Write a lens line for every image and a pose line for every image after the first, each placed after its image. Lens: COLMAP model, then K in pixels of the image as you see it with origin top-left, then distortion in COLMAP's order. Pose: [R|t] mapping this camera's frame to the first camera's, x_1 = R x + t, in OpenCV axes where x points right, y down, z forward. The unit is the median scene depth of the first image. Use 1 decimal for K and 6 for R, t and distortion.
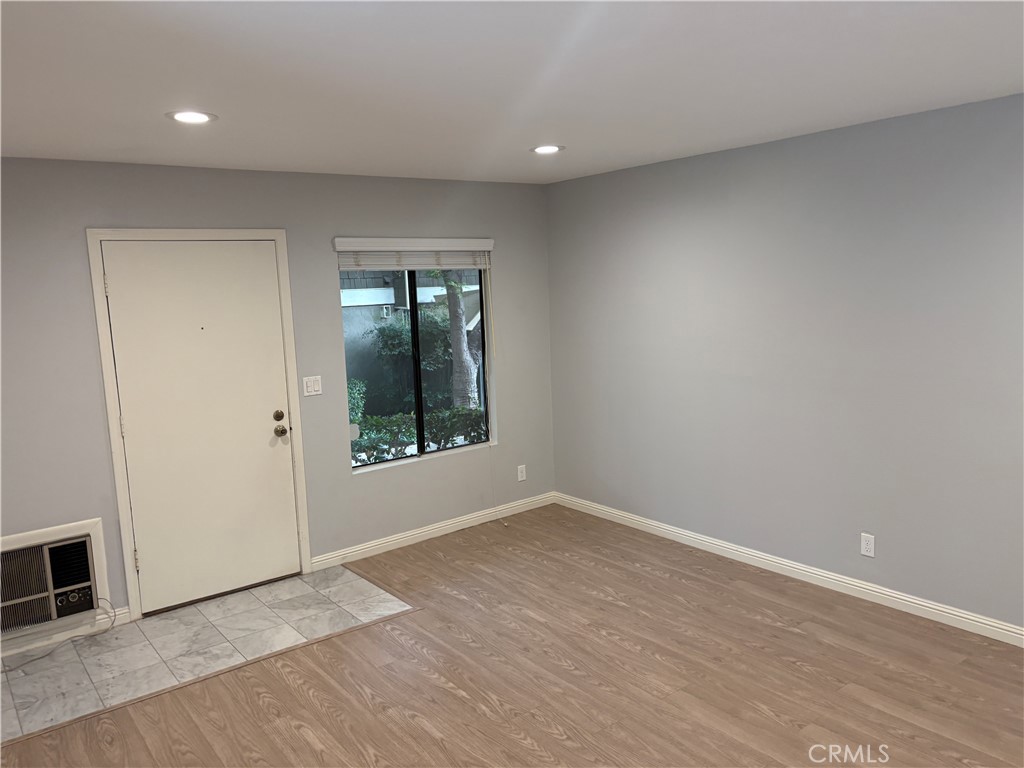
lens RADIAL K [[775.5, 0, 506.8], [0, 775.5, 380.1], [0, 0, 1]] dist [0.046764, -0.053586]
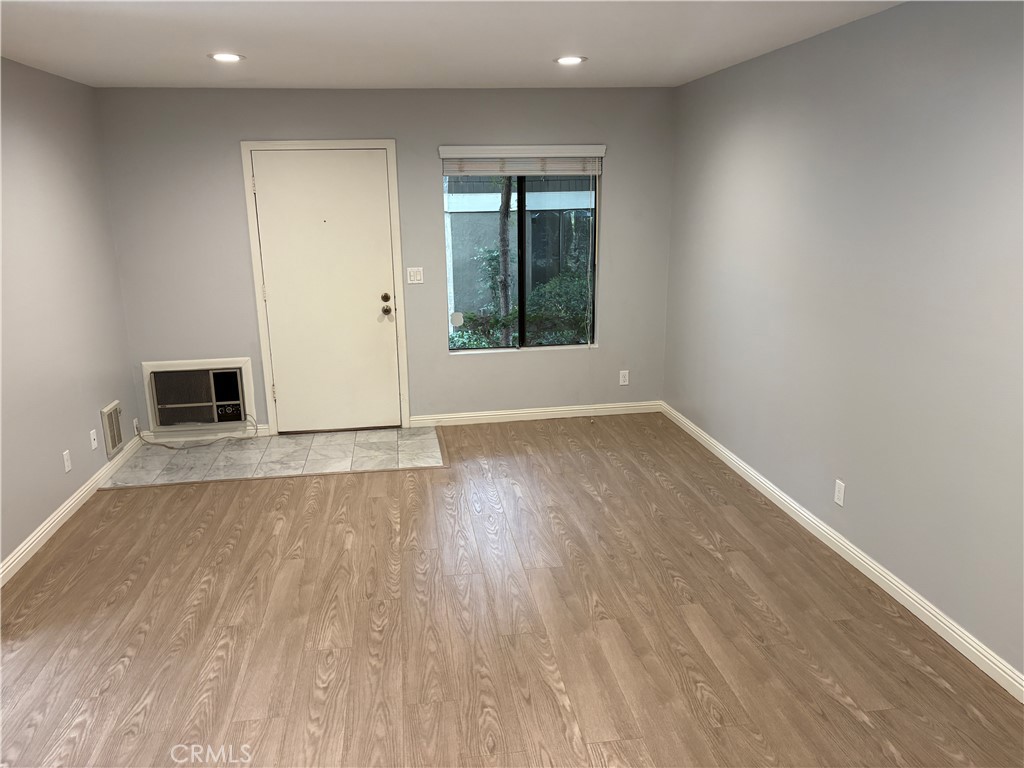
lens RADIAL K [[775.5, 0, 506.6], [0, 775.5, 389.4], [0, 0, 1]] dist [0.046764, -0.053586]
pose [[0.872003, 0.147895, -0.466624, 0.515821], [-0.081238, 0.983770, 0.159989, -0.025387], [0.482713, -0.101603, 0.869865, 0.014972]]
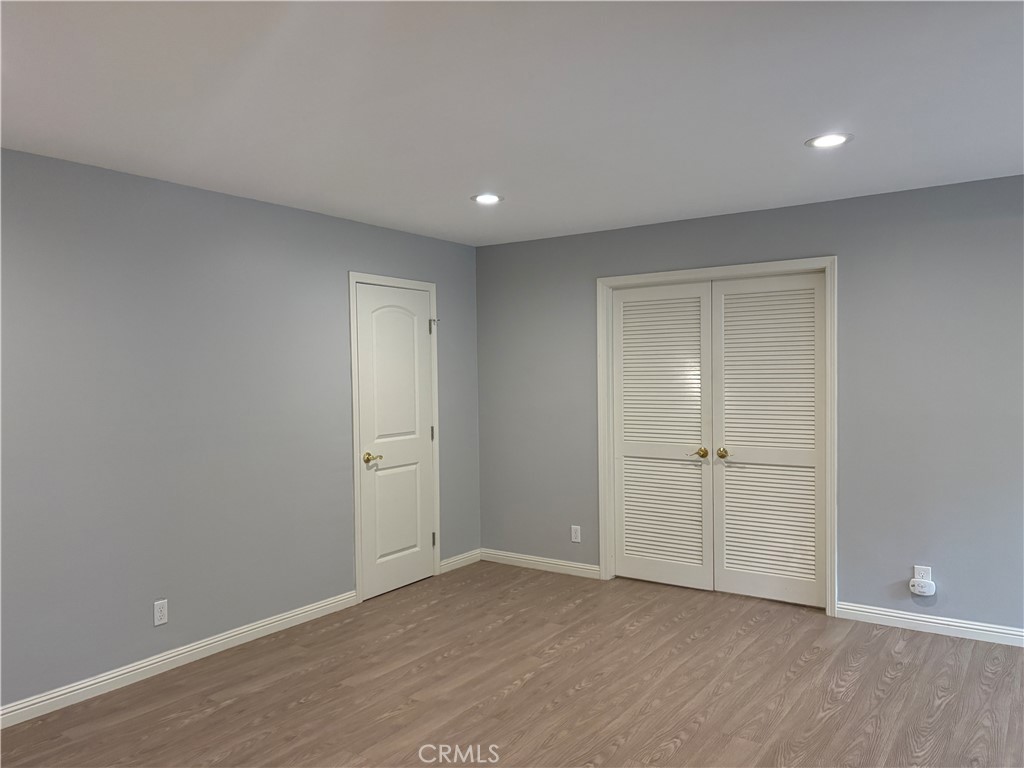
lens RADIAL K [[775.5, 0, 514.8], [0, 775.5, 383.2], [0, 0, 1]] dist [0.046764, -0.053586]
pose [[-0.303579, 0.025651, 0.952461, -0.563905], [0.148782, 0.988651, 0.020796, -0.019428], [-0.941118, 0.148022, -0.303950, 0.819202]]
